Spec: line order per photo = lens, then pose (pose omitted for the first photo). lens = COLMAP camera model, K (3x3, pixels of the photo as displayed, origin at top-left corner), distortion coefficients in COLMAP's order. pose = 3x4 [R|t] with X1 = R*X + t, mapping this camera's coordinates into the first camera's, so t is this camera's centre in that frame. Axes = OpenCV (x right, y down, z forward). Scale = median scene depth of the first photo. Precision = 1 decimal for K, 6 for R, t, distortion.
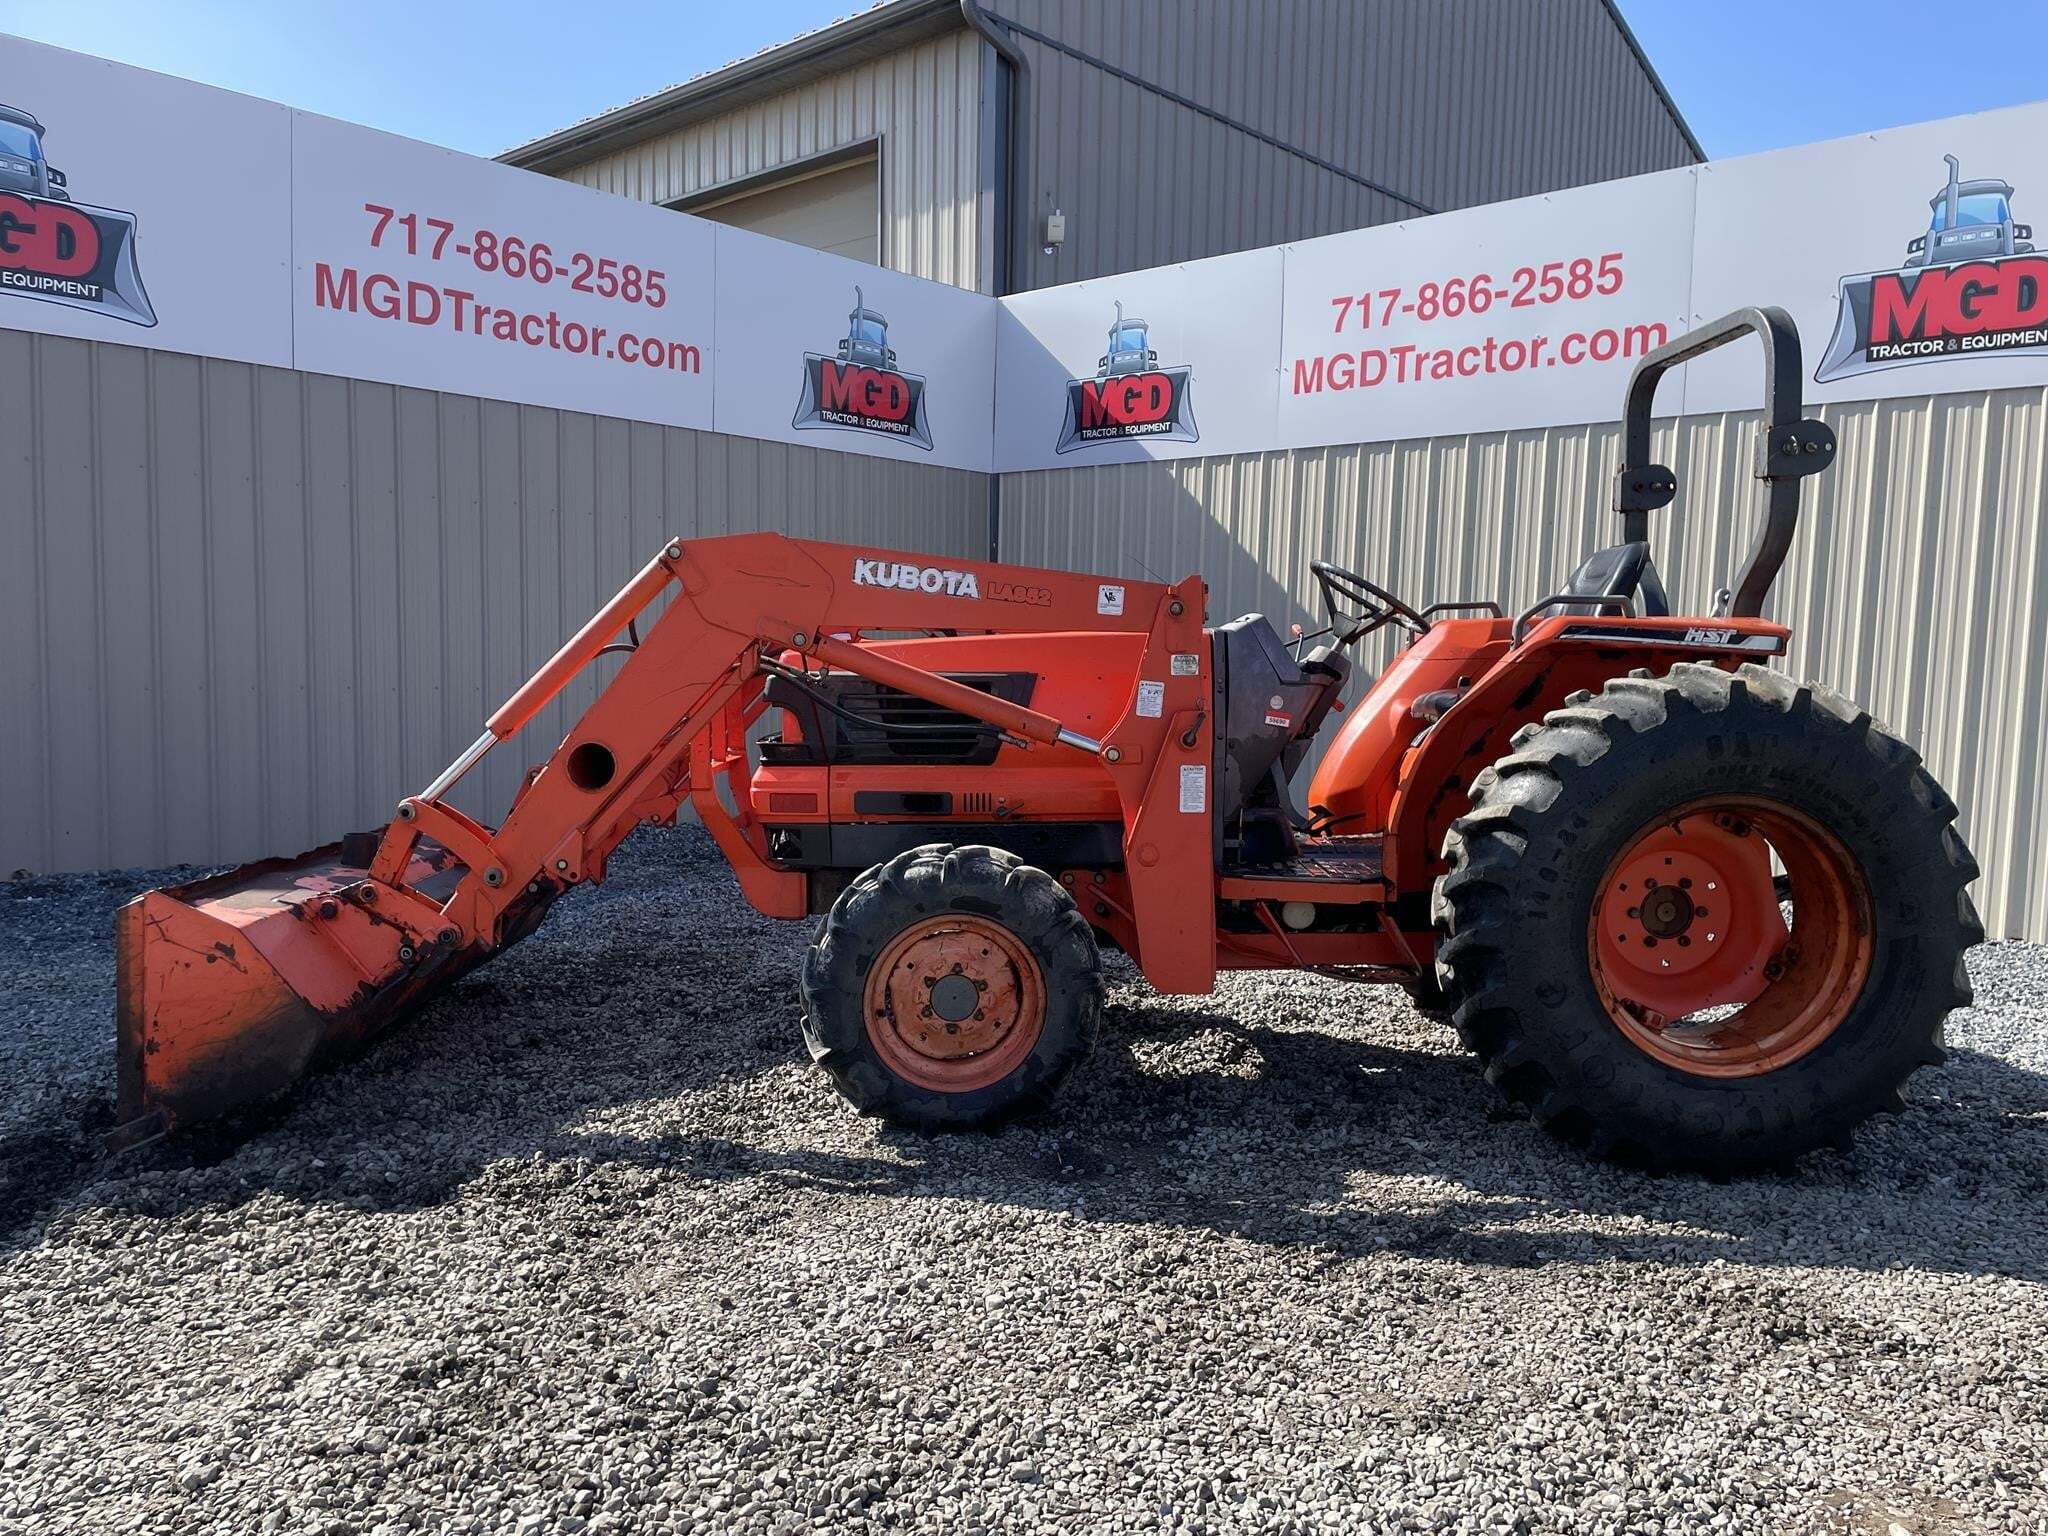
lens RADIAL K [[1510.6, 0, 1041.0], [0, 1510.6, 771.9], [0, 0, 1]] dist [0.091306, -0.106145]
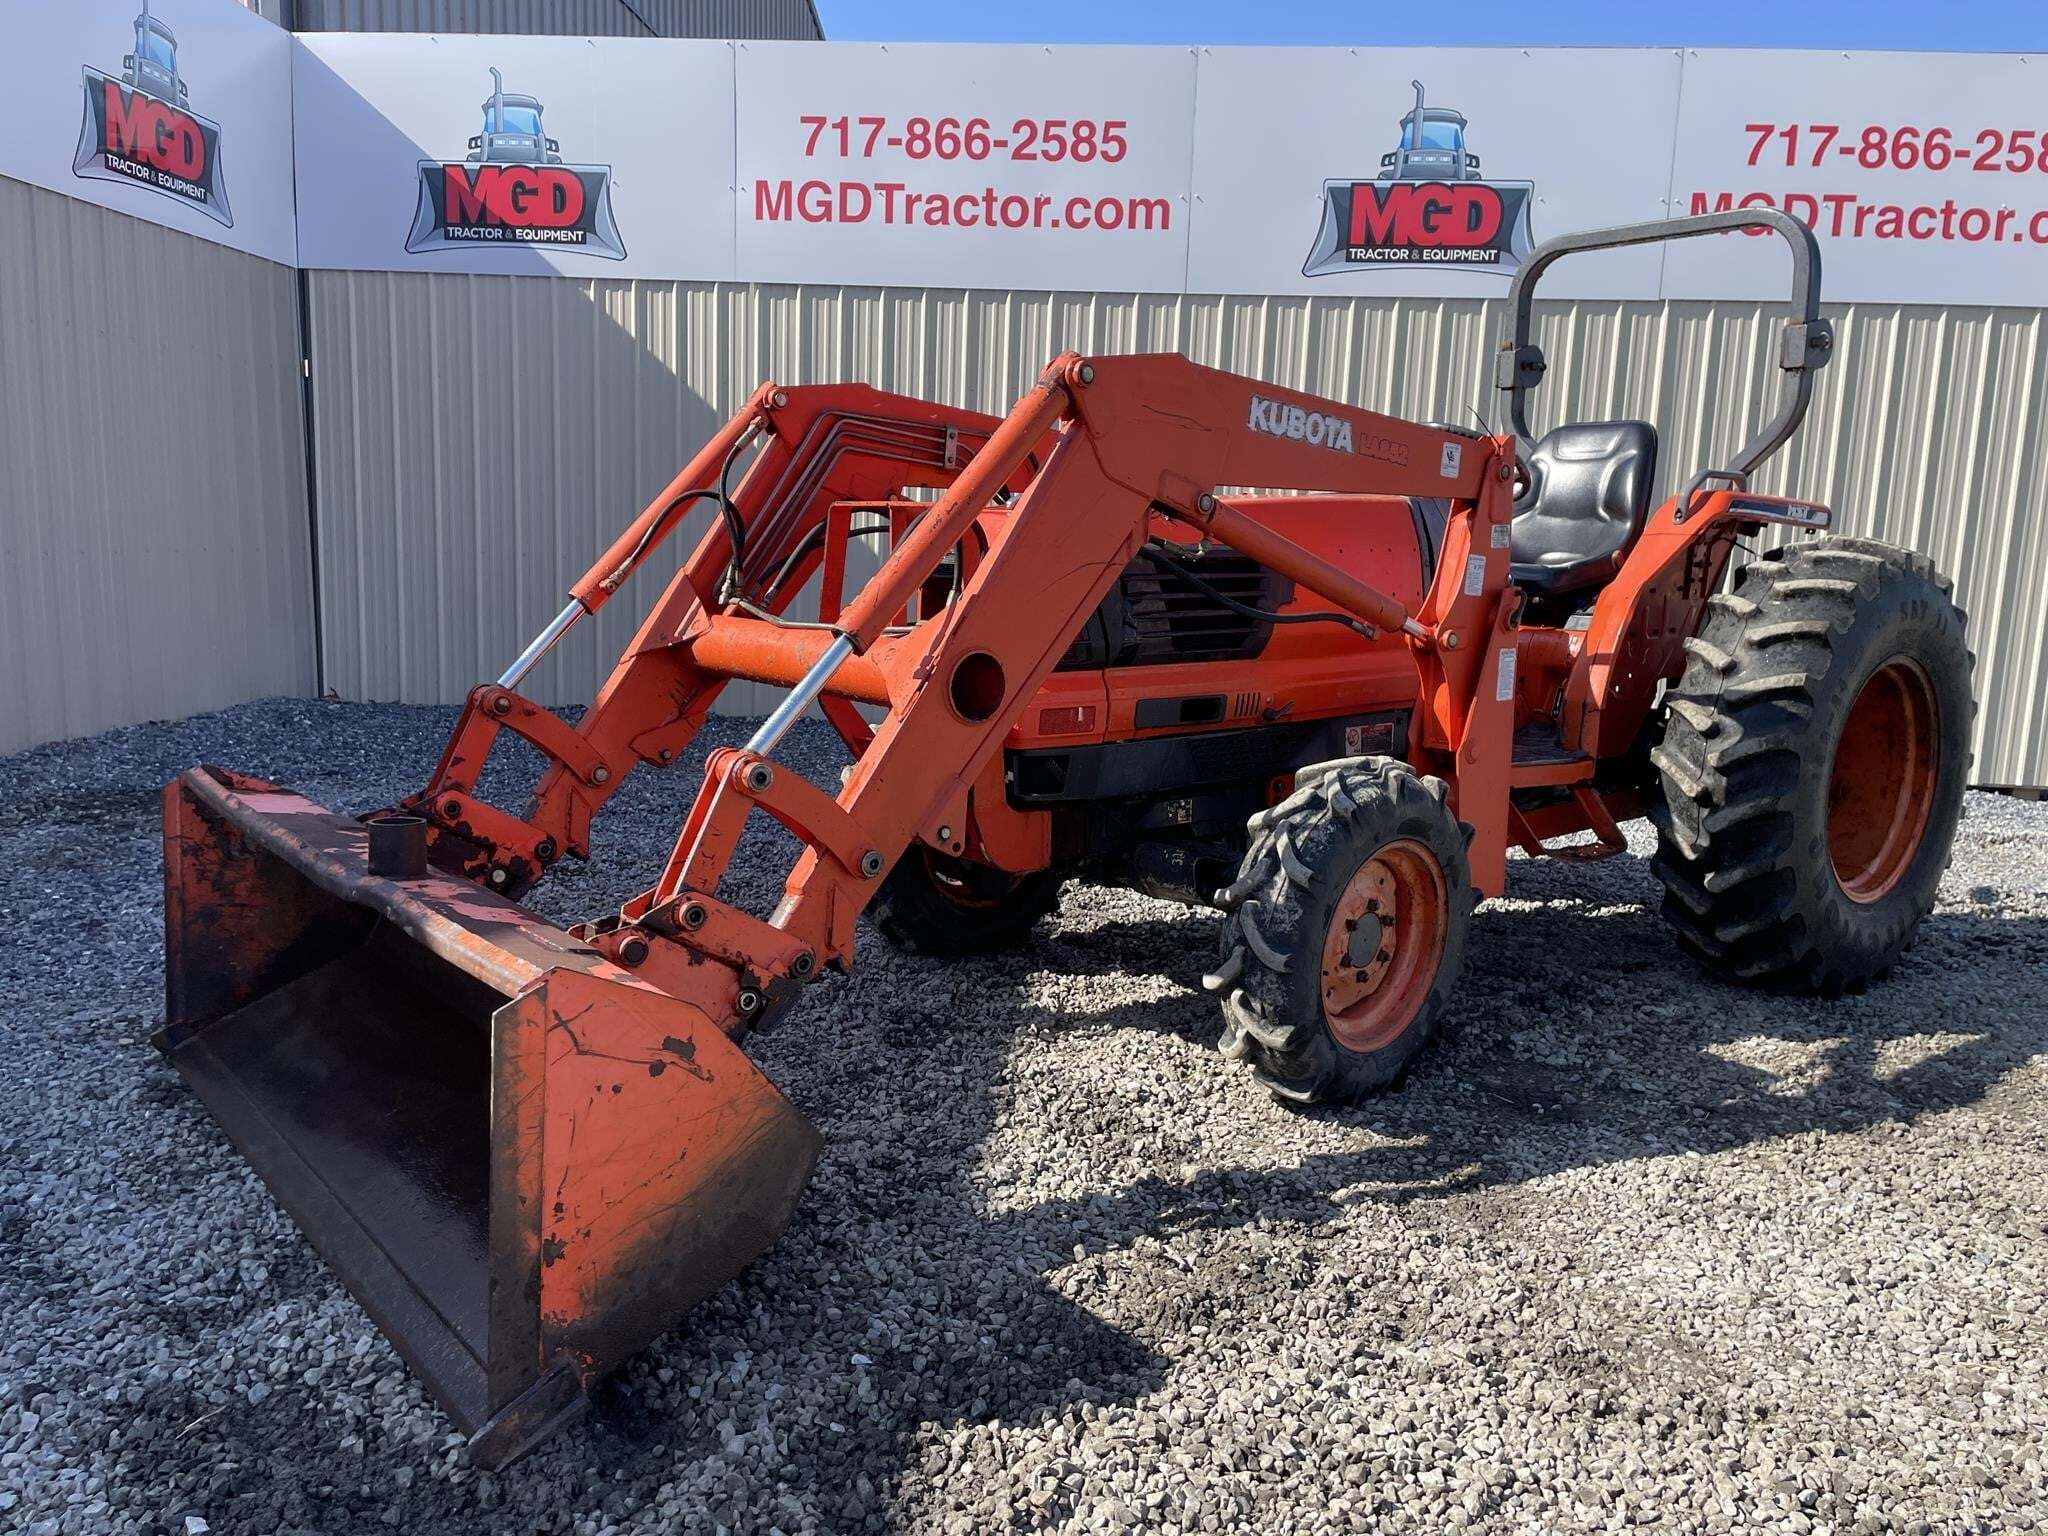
lens RADIAL K [[1510.6, 0, 1041.0], [0, 1510.6, 771.9], [0, 0, 1]] dist [0.091306, -0.106145]
pose [[0.798594, -0.088659, 0.595305, -0.340890], [0.034031, 0.994160, 0.102409, -0.017068], [-0.600908, -0.061525, 0.796947, 0.219846]]
